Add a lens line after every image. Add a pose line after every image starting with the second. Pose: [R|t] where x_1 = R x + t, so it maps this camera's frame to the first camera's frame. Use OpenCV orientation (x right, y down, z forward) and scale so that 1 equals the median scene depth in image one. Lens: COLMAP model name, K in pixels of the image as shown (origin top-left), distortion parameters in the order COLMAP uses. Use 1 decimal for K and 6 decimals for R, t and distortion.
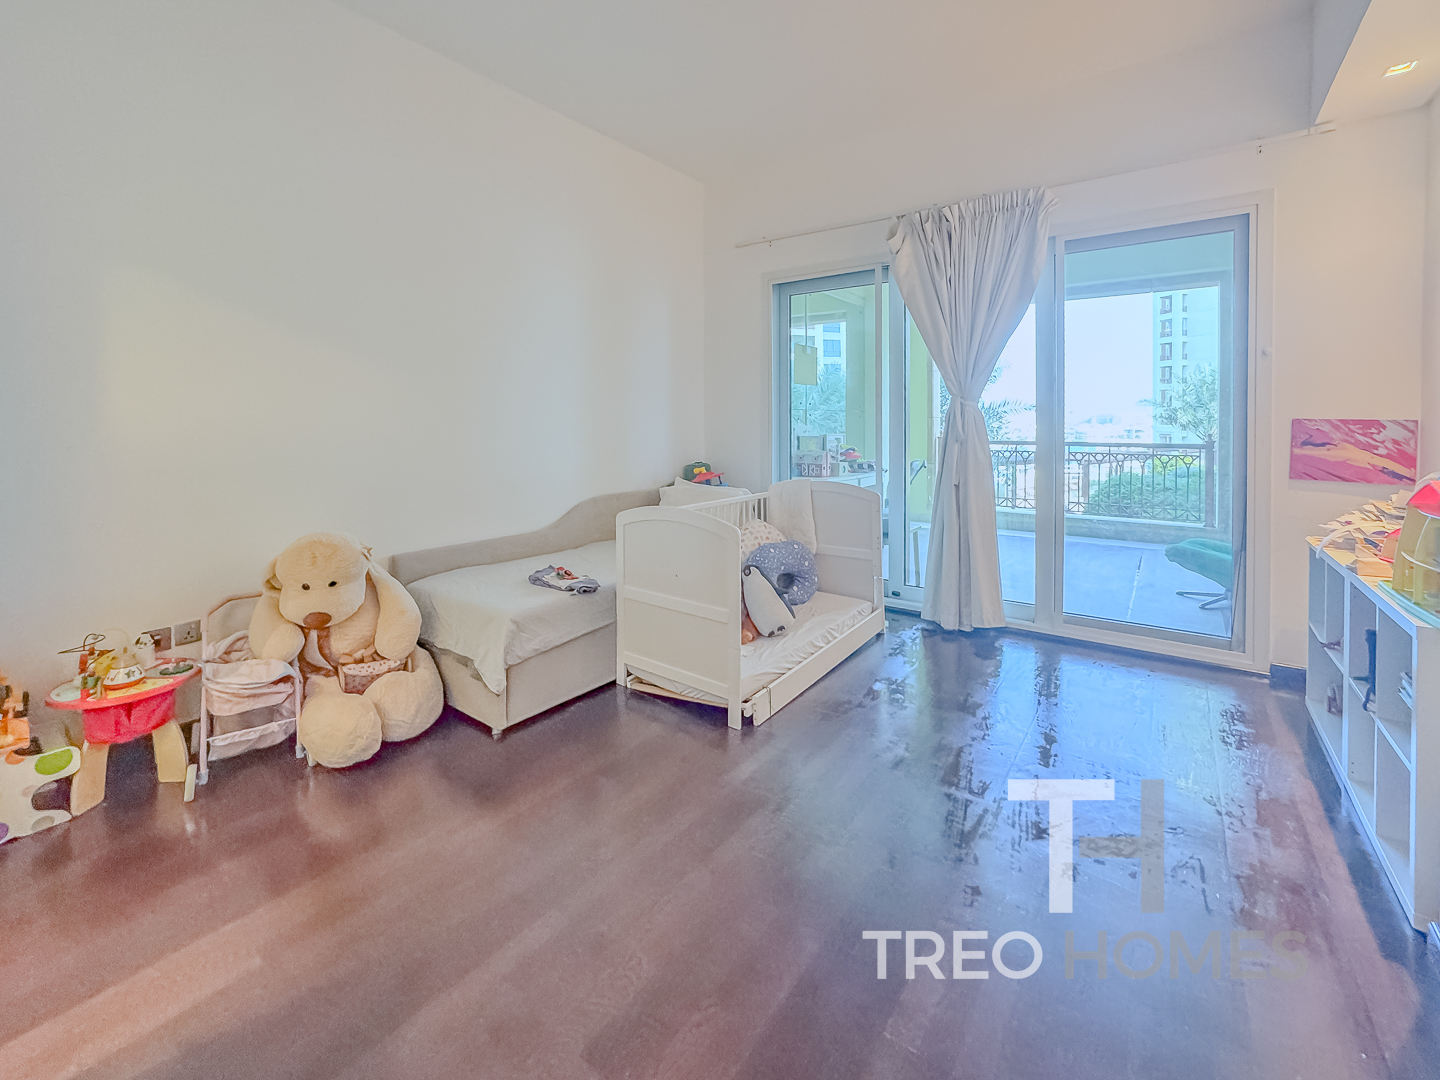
lens RADIAL K [[591.0, 0, 730.6], [0, 591.0, 535.1], [0, 0, 1]] dist [-0.023760, 0.015836]
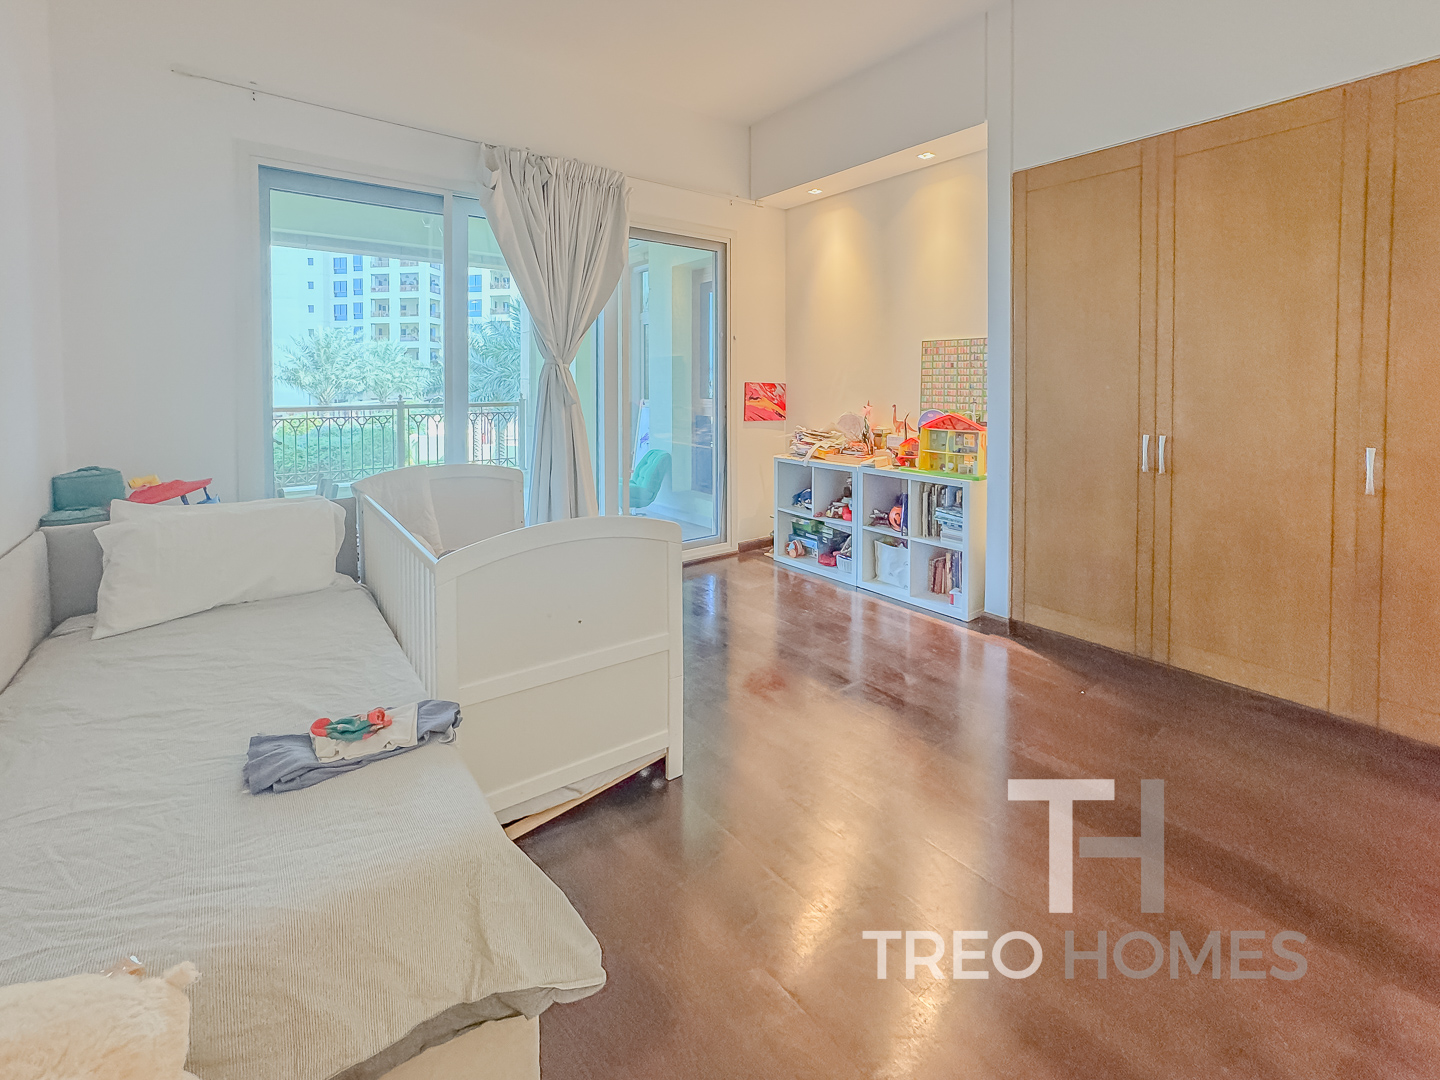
lens RADIAL K [[639.0, 0, 723.9], [0, 639.0, 495.6], [0, 0, 1]] dist [-0.071720, 0.047548]
pose [[0.285816, -0.167303, 0.943567, -0.675572], [0.178715, 0.976673, 0.119038, -0.115351], [-0.941472, 0.134607, 0.309048, 0.568476]]
